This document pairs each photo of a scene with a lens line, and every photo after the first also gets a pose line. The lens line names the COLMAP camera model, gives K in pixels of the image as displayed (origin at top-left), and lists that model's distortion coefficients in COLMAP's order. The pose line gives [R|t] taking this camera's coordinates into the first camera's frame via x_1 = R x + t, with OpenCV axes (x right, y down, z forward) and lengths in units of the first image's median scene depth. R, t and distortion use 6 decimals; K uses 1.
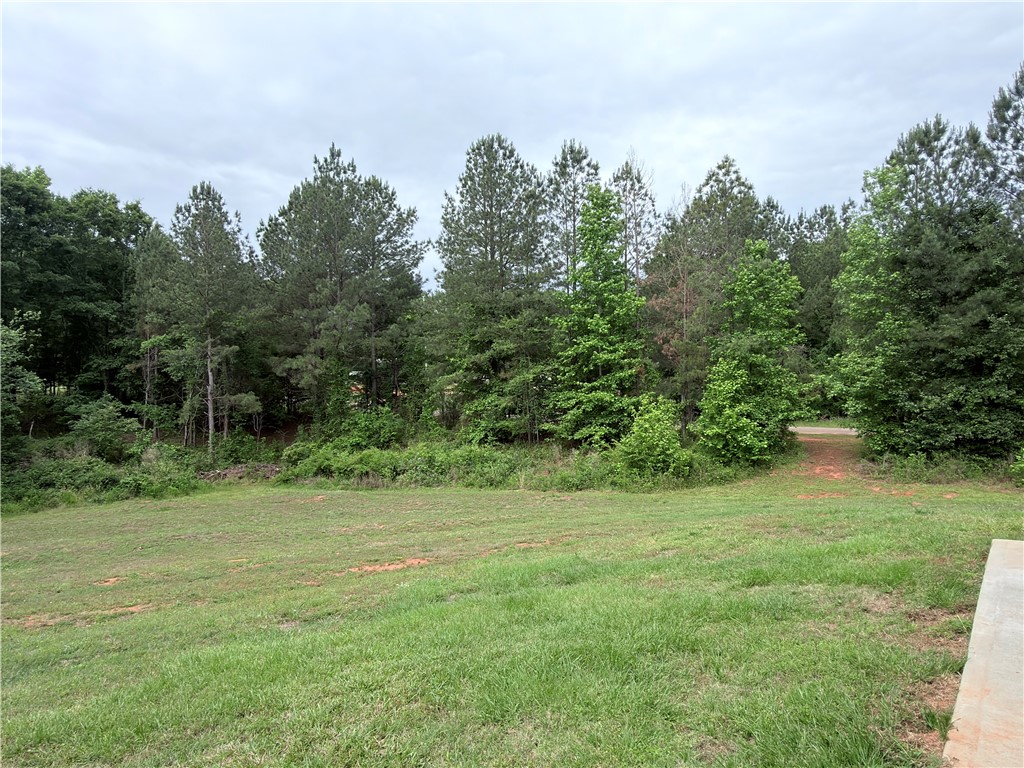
lens RADIAL K [[648.4, 0, 496.8], [0, 648.4, 388.9], [0, 0, 1]] dist [-0.002346, 0.003652]
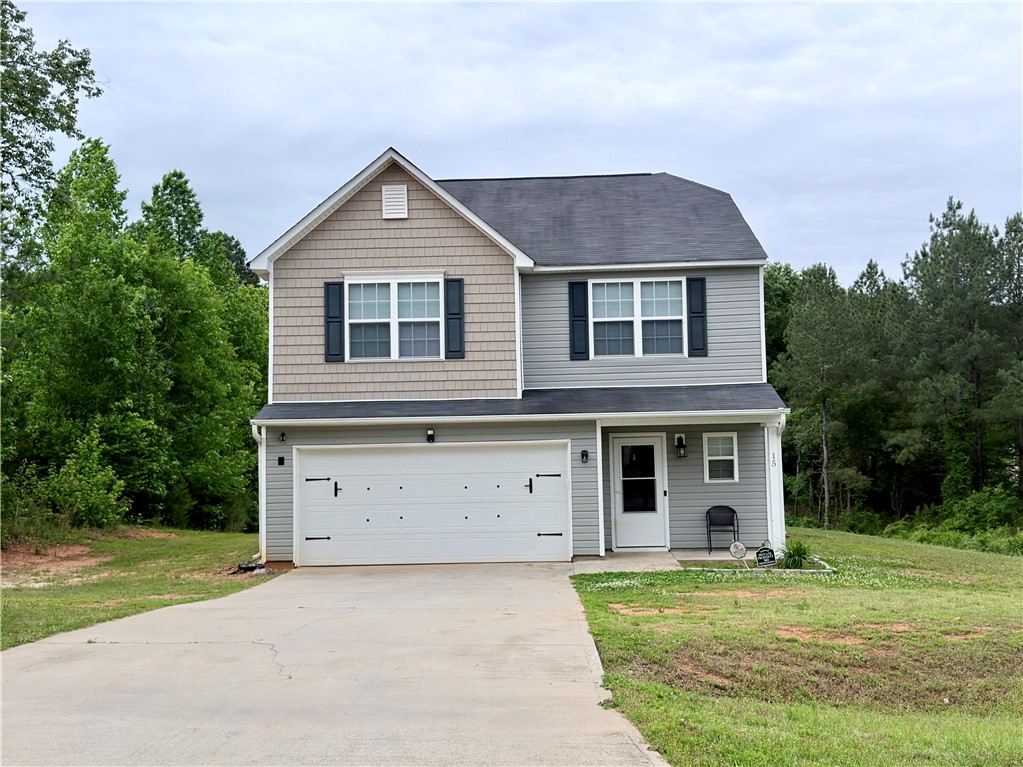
lens RADIAL K [[1143.4, 0, 522.4], [0, 1143.4, 381.1], [0, 0, 1]] dist [0.061478, 0.000000]
pose [[0.608240, -0.040697, -0.792709, 0.712551], [-0.018029, 0.997719, -0.065055, -0.002693], [0.793548, 0.053861, 0.606119, -0.487770]]
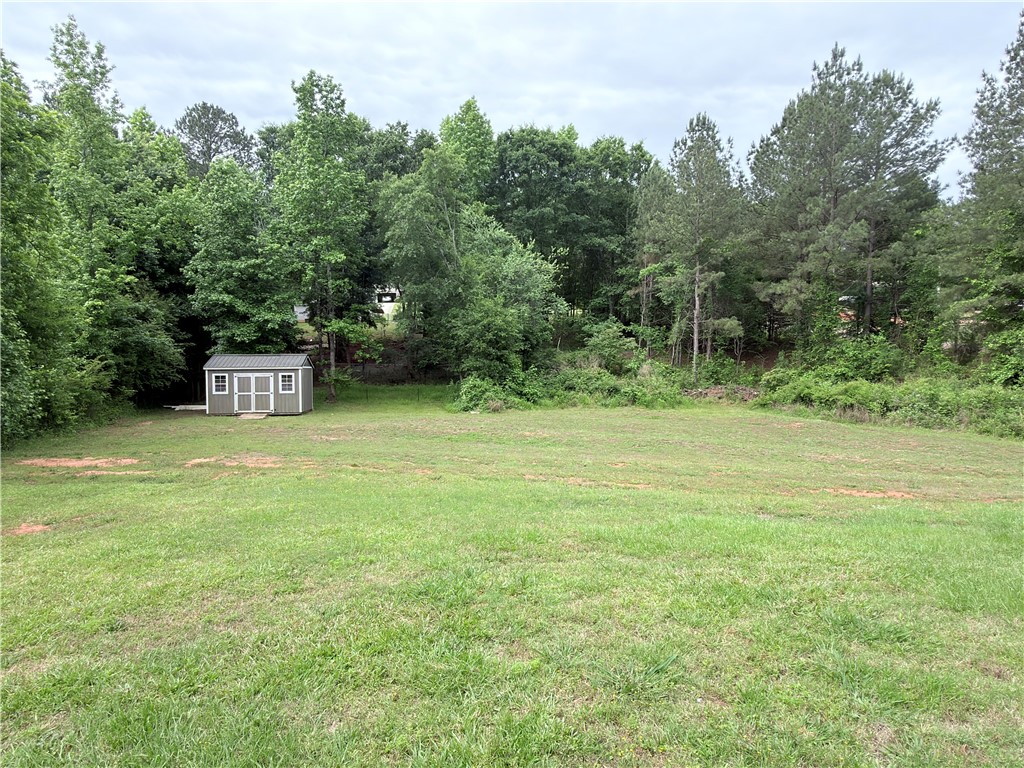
lens RADIAL K [[648.4, 0, 516.5], [0, 648.4, 382.4], [0, 0, 1]] dist [-0.002346, 0.003652]
pose [[0.776200, 0.079838, -0.625411, 0.005837], [-0.014295, 0.993924, 0.109140, 0.001102], [0.630324, -0.075774, 0.772625, -0.022477]]
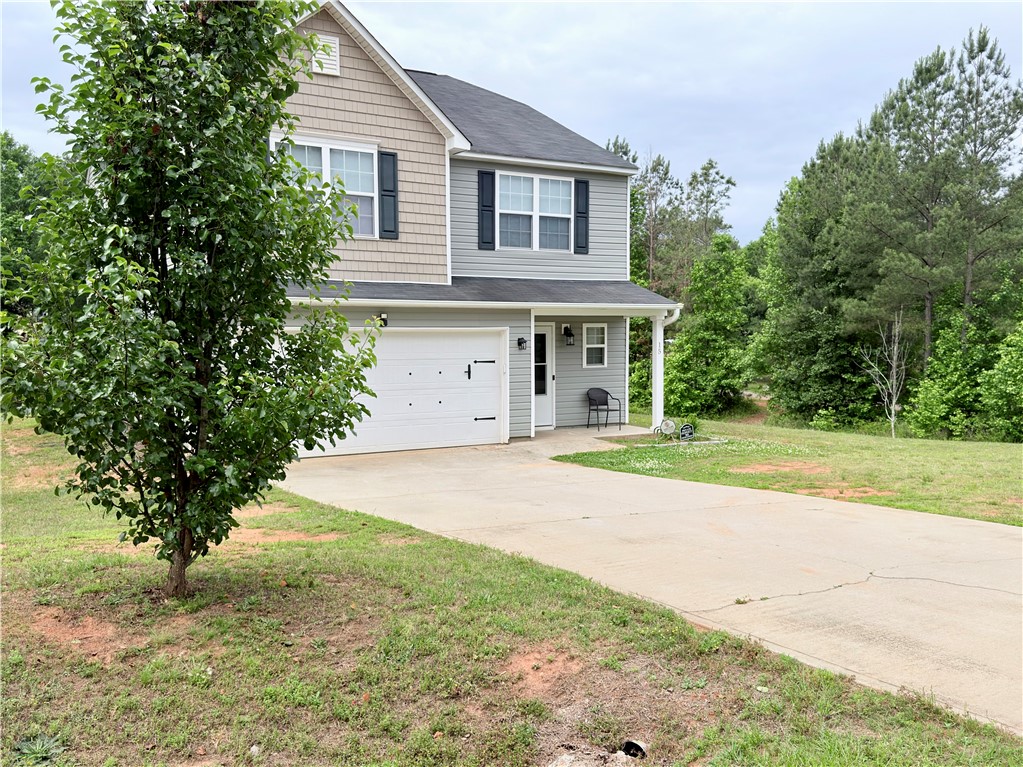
lens RADIAL K [[903.8, 0, 507.8], [0, 903.8, 392.2], [0, 0, 1]] dist [0.114562, -0.167065]
pose [[0.941121, 0.042710, -0.335361, 0.482673], [-0.029784, 0.998605, 0.043594, 0.001192], [0.336755, -0.031039, 0.941081, -0.547638]]
